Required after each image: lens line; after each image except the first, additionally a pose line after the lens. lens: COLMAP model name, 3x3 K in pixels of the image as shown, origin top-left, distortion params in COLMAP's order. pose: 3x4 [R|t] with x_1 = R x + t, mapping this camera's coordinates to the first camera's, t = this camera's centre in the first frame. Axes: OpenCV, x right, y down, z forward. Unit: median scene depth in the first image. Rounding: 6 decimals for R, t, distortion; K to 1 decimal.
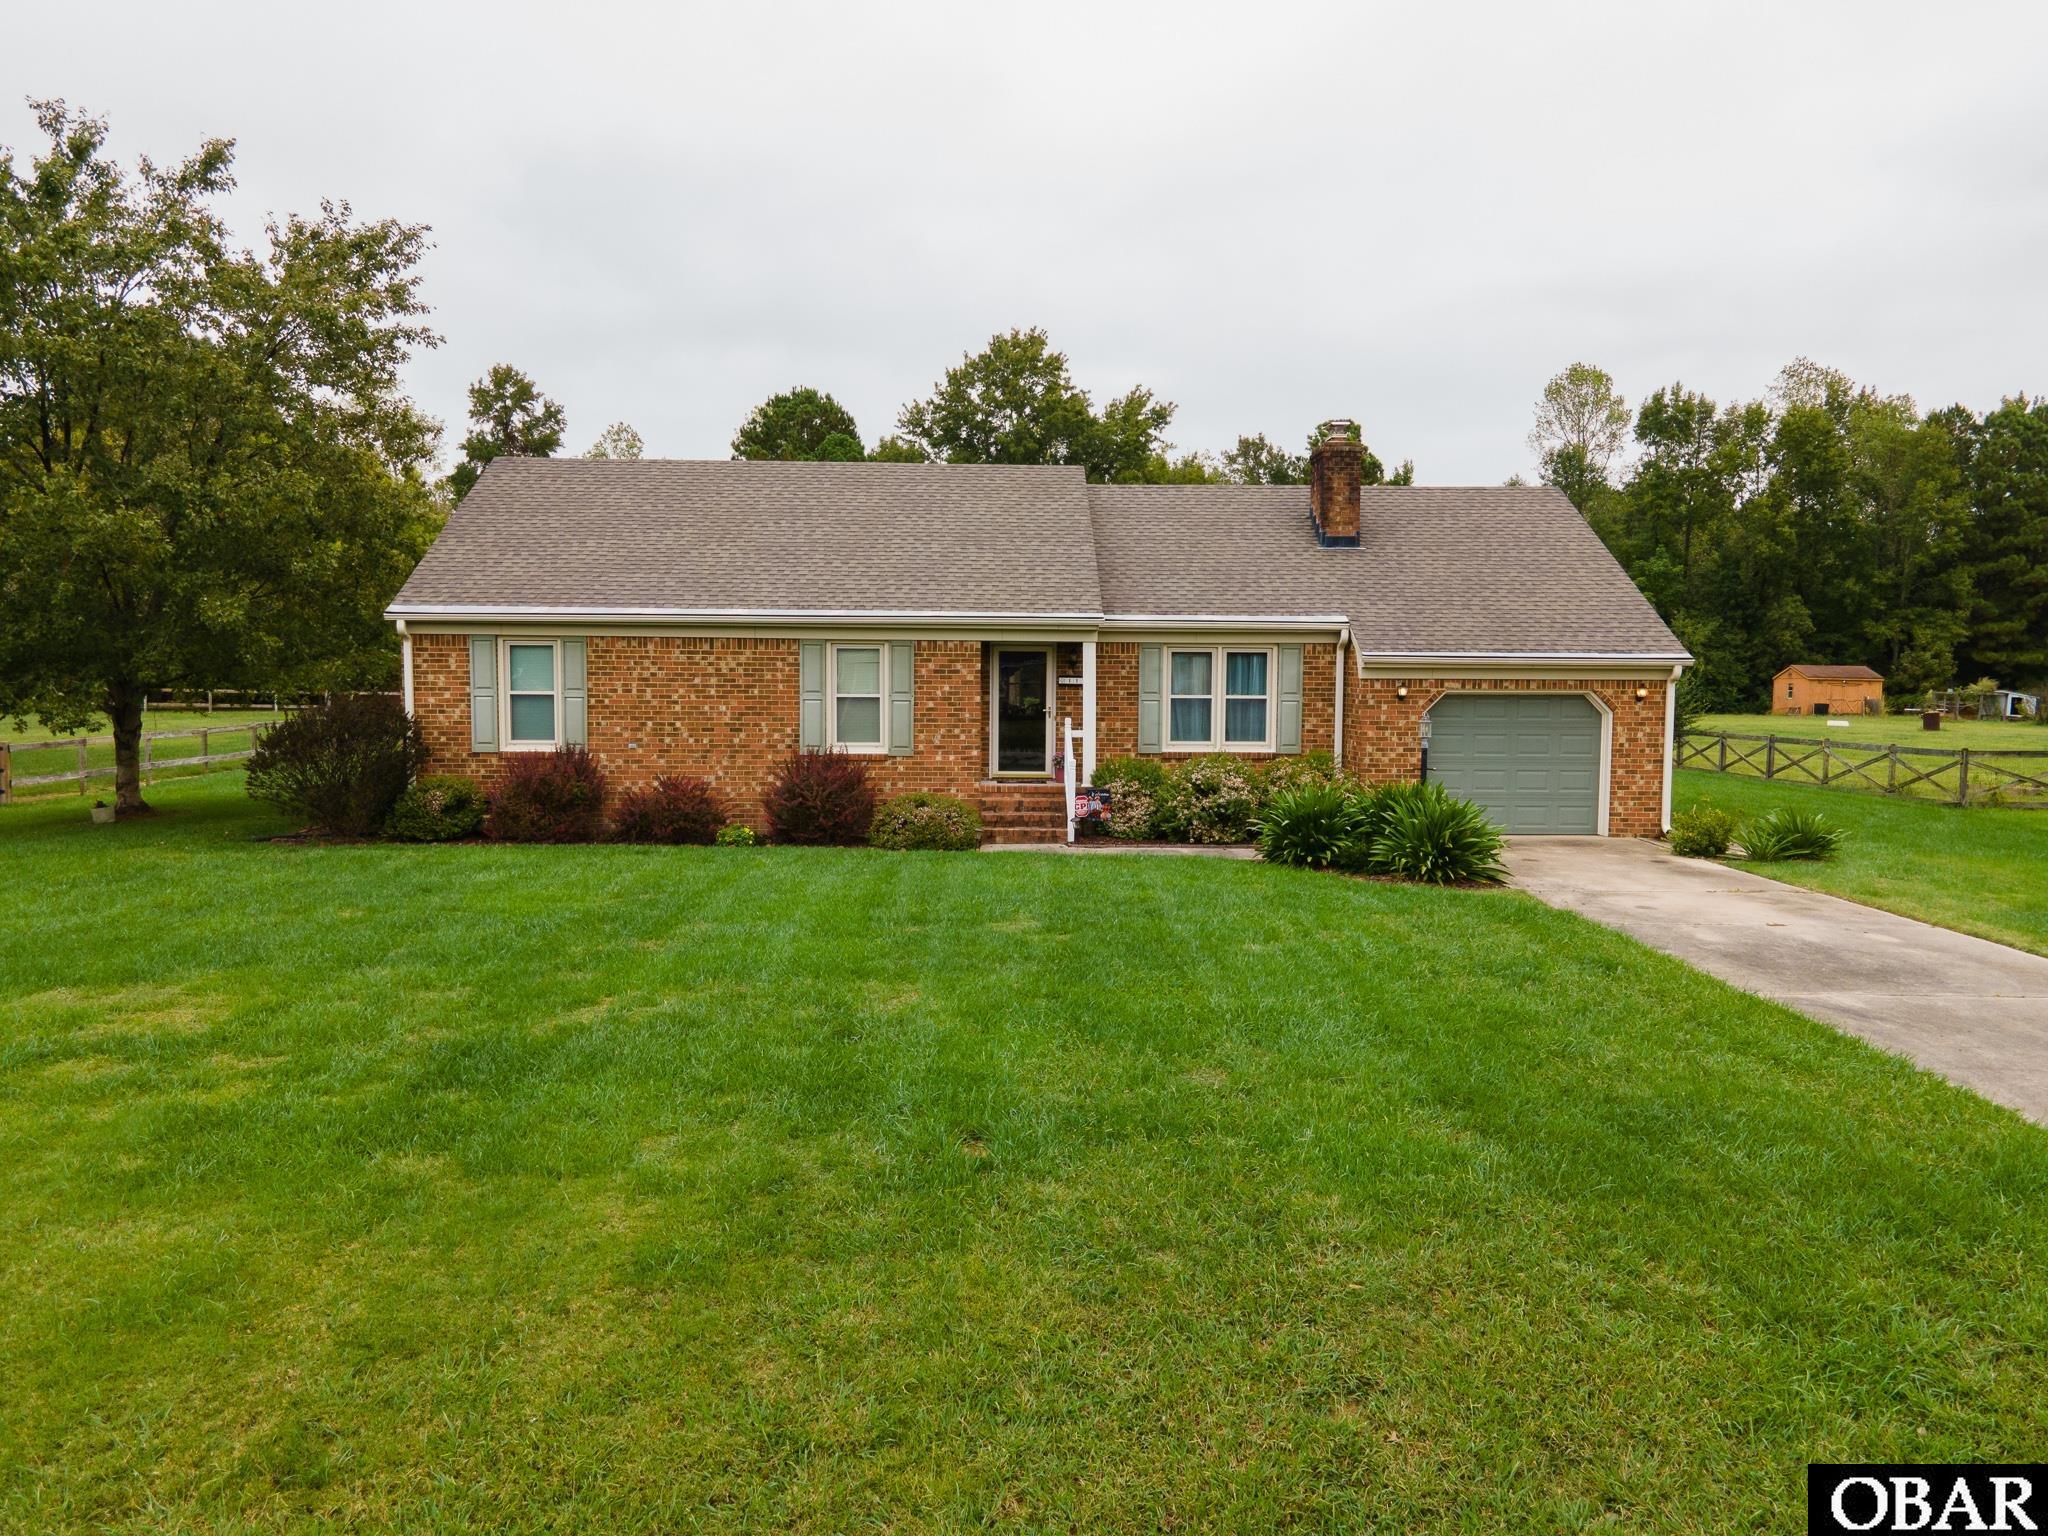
lens RADIAL K [[1509.7, 0, 1023.3], [0, 1509.7, 772.8], [0, 0, 1]] dist [0.023630, 0.031396]
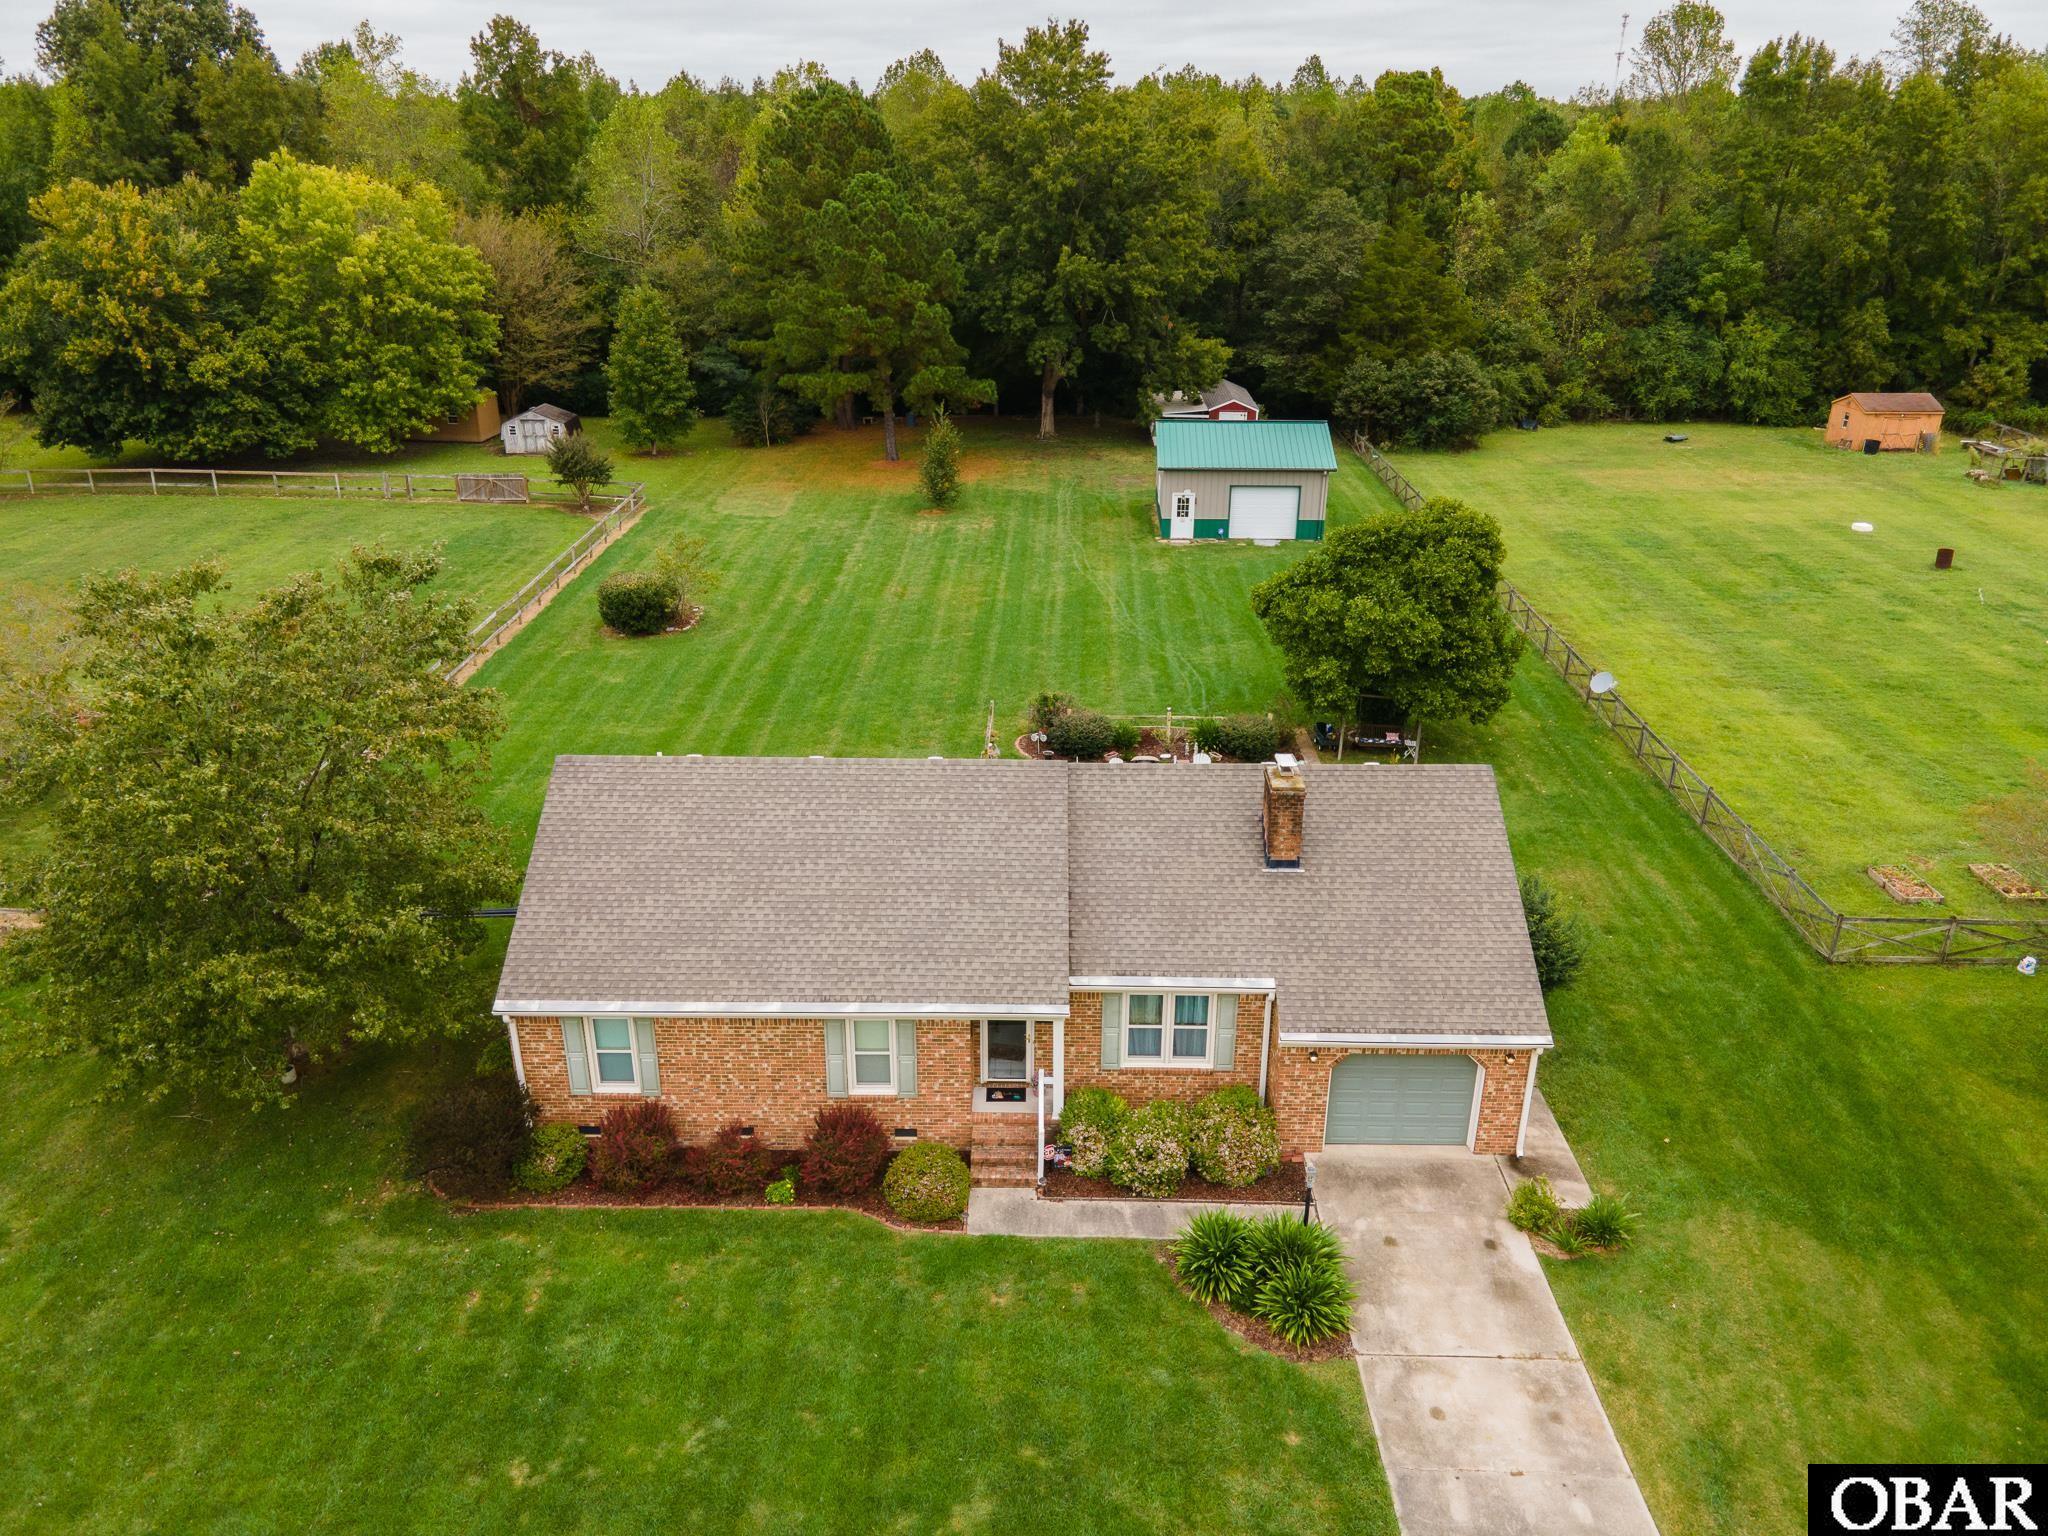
lens RADIAL K [[1509.7, 0, 1021.9], [0, 1509.7, 780.0], [0, 0, 1]] dist [0.023630, 0.031396]
pose [[0.999244, 0.011013, -0.037281, 0.054664], [0.002118, 0.942187, 0.335080, -0.647213], [0.038816, -0.334906, 0.941452, -0.087312]]
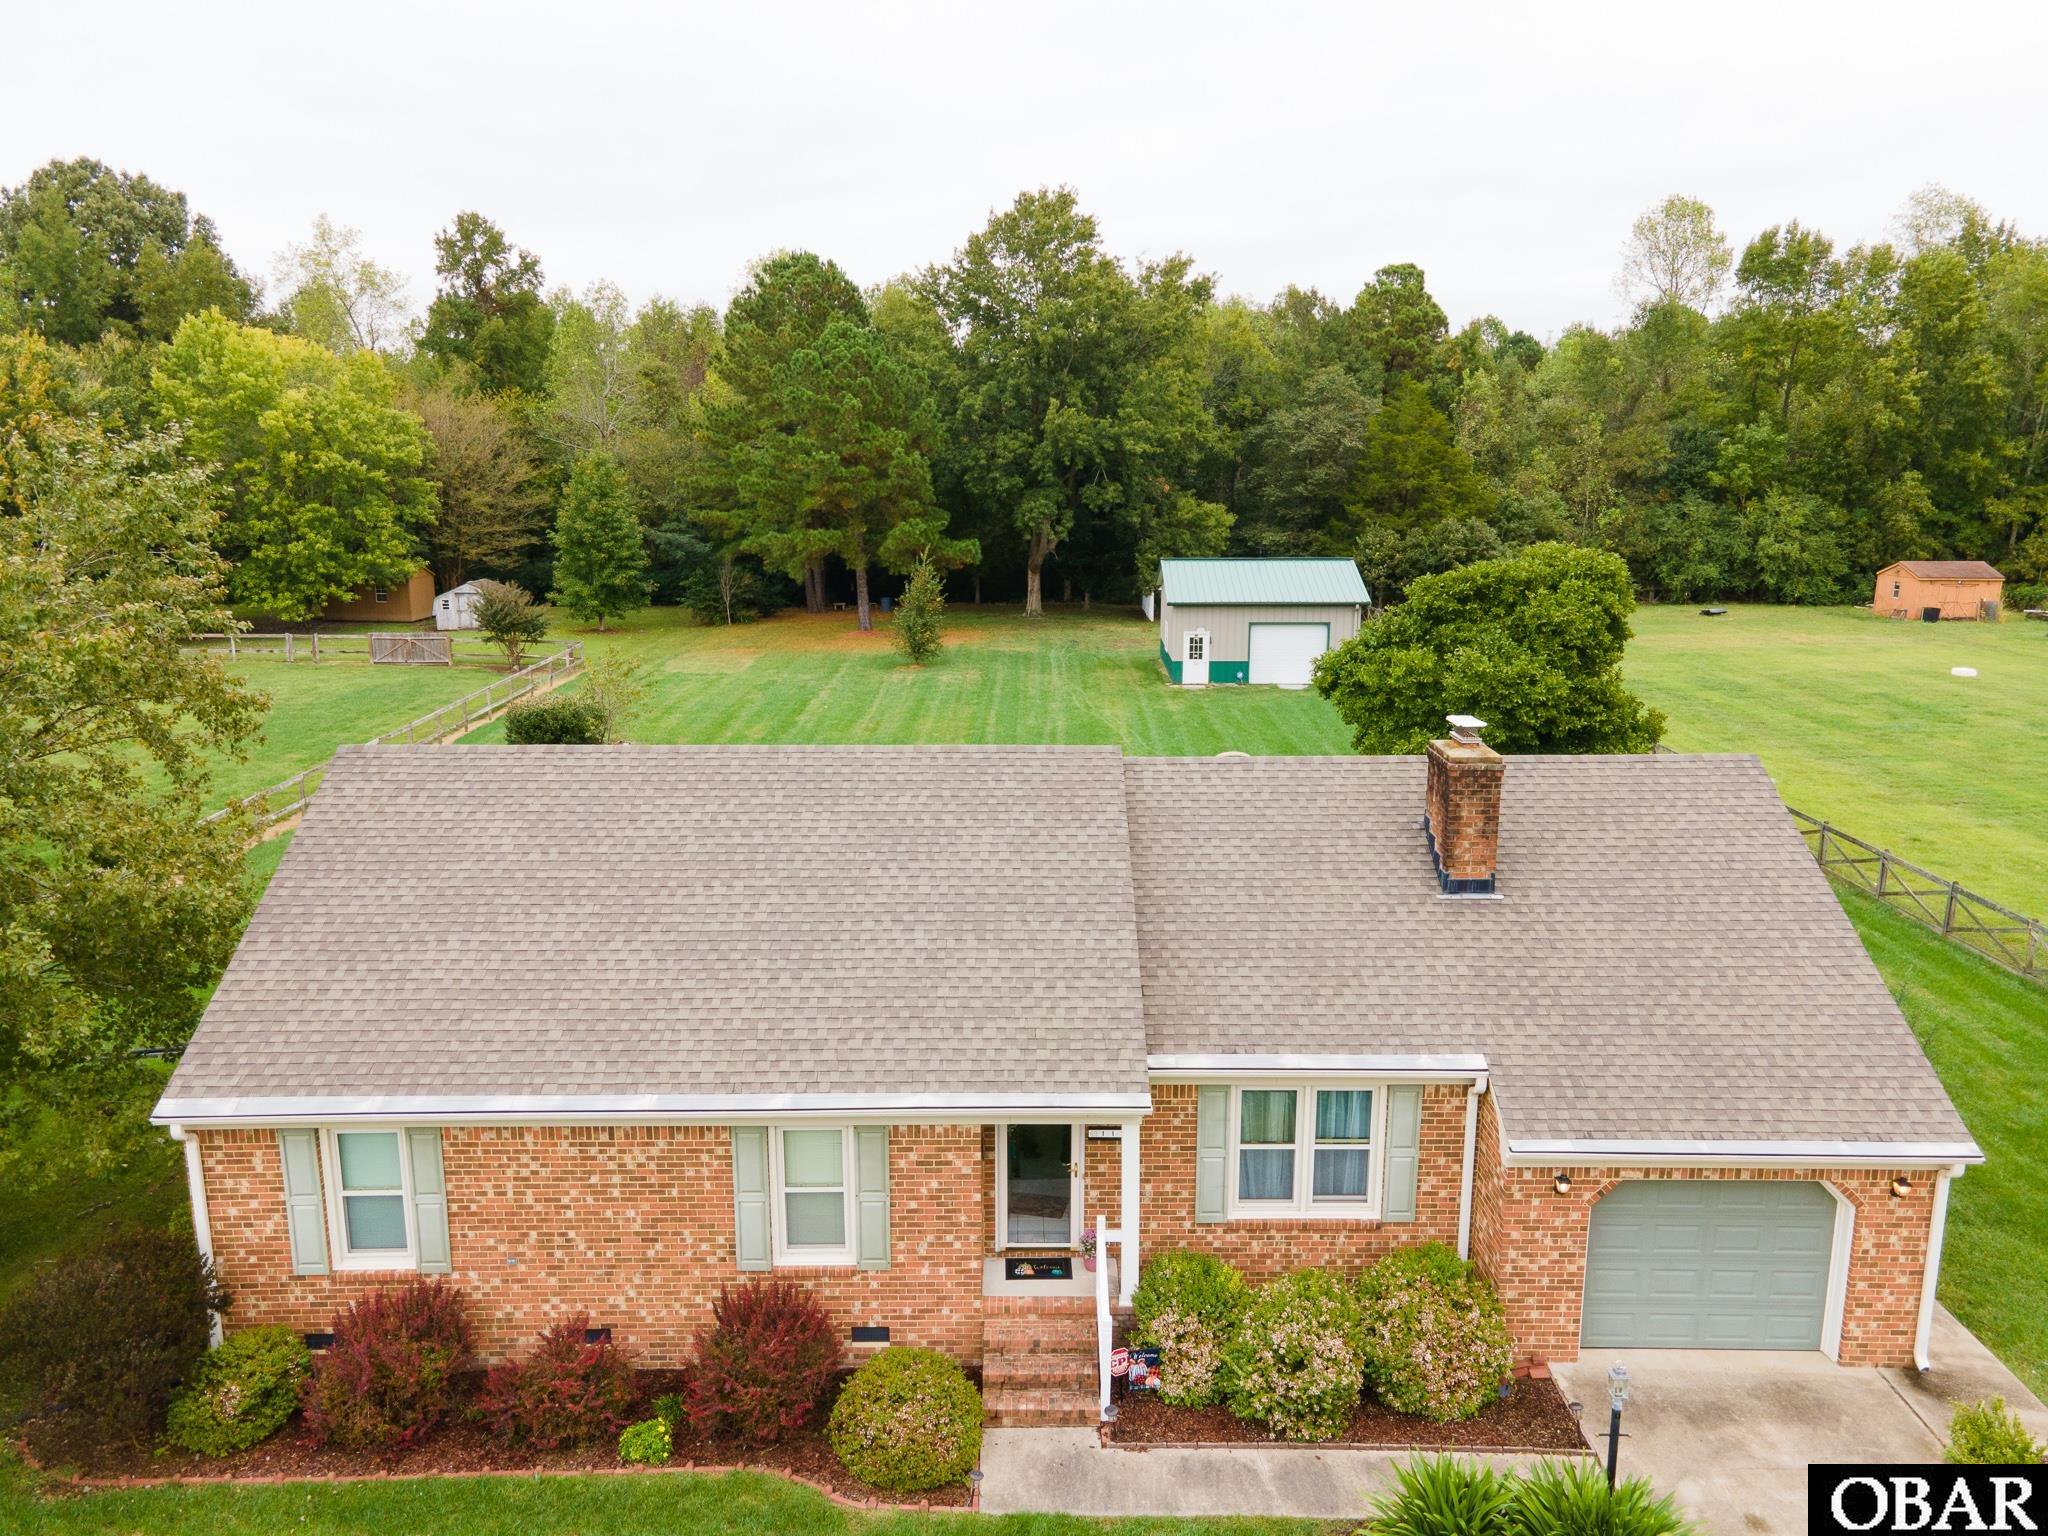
lens RADIAL K [[1509.7, 0, 1021.5], [0, 1509.7, 772.6], [0, 0, 1]] dist [0.023630, 0.031396]
pose [[0.999781, -0.003576, -0.020623, 0.006558], [0.006689, 0.988212, 0.152942, -0.345749], [0.019833, -0.153047, 0.988020, 0.291181]]
